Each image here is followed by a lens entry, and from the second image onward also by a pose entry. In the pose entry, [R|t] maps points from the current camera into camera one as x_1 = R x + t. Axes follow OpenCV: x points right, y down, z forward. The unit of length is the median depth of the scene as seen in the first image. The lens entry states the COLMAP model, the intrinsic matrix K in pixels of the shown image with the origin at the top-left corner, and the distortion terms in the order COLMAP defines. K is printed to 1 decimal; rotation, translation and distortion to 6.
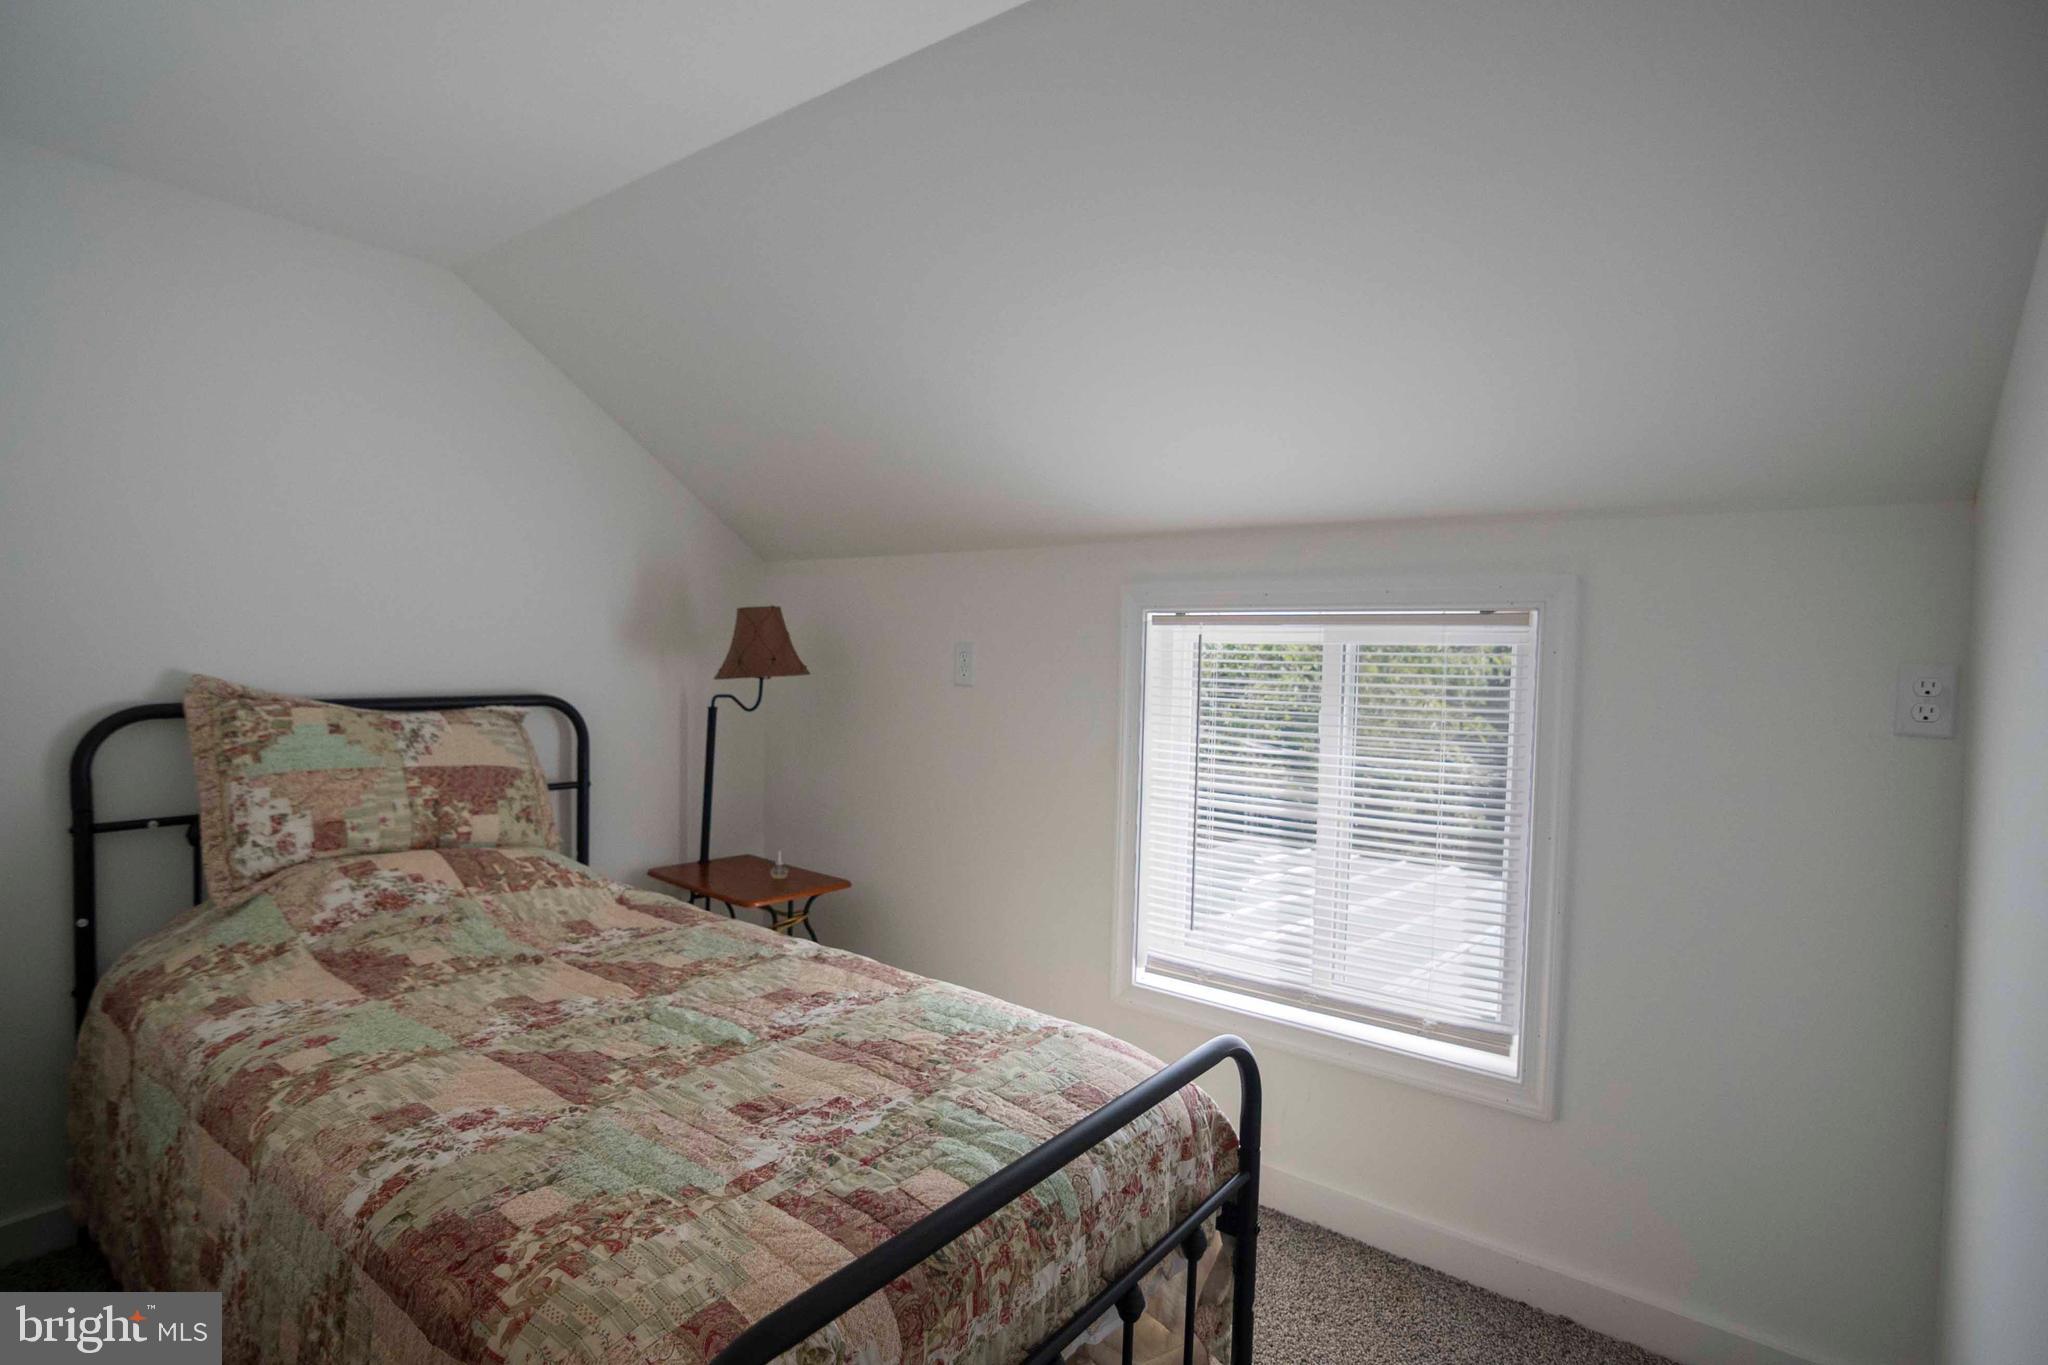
lens RADIAL K [[1013.9, 0, 1011.7], [0, 1013.9, 690.8], [0, 0, 1]] dist [-0.031780, 0.009428]
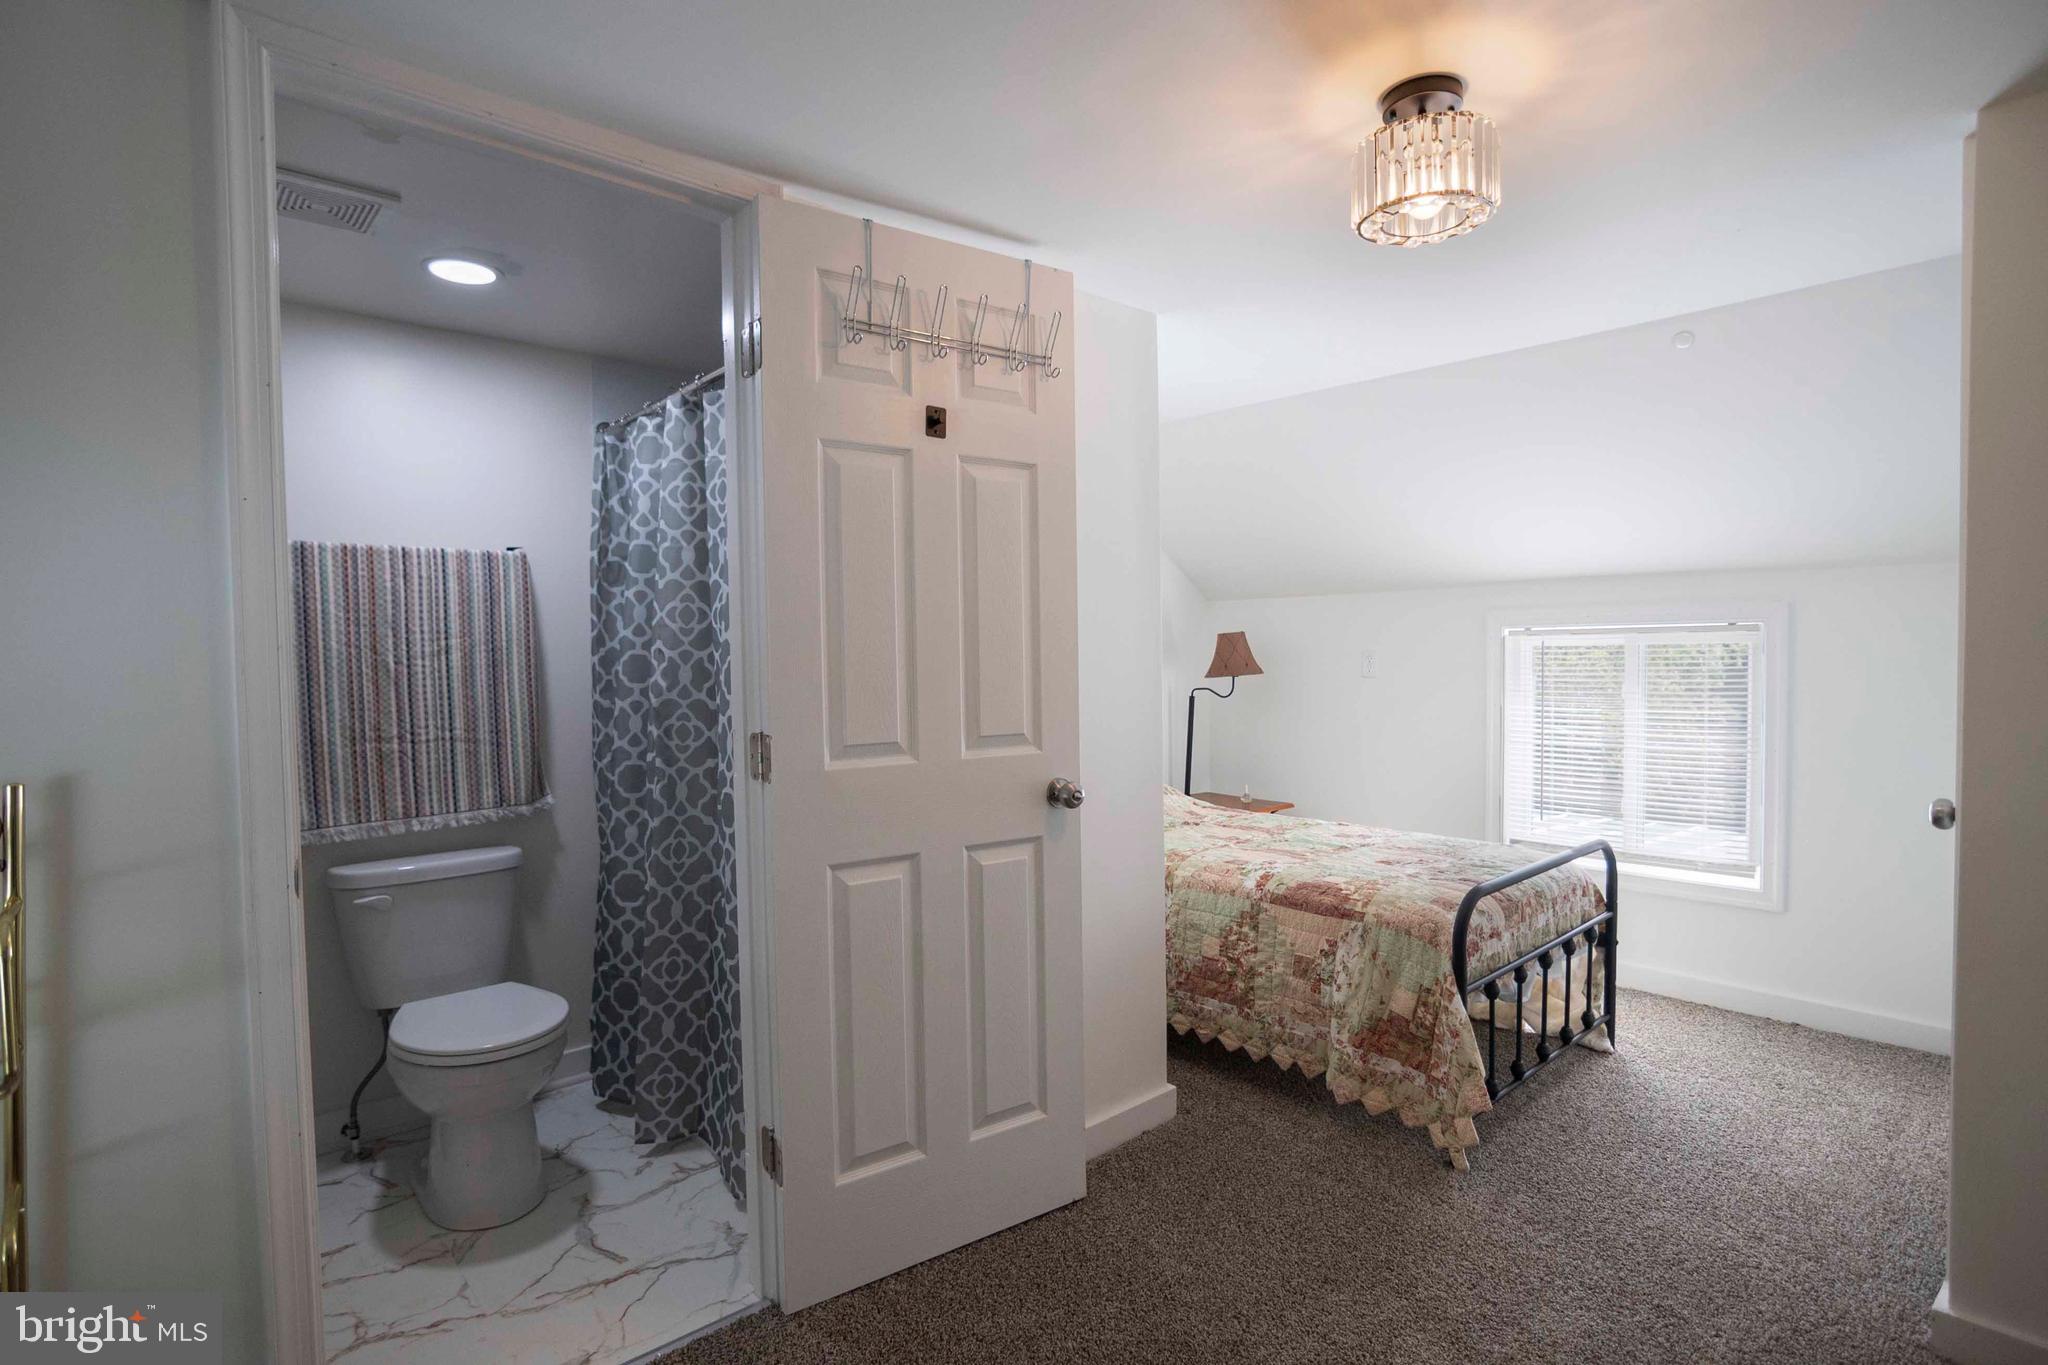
lens RADIAL K [[1013.9, 0, 1011.7], [0, 1013.9, 690.8], [0, 0, 1]] dist [-0.031780, 0.009428]
pose [[0.984218, -0.025615, -0.175095, -0.369859], [0.024571, 0.999665, -0.008130, 0.016795], [0.175244, 0.003699, 0.984518, -0.747594]]
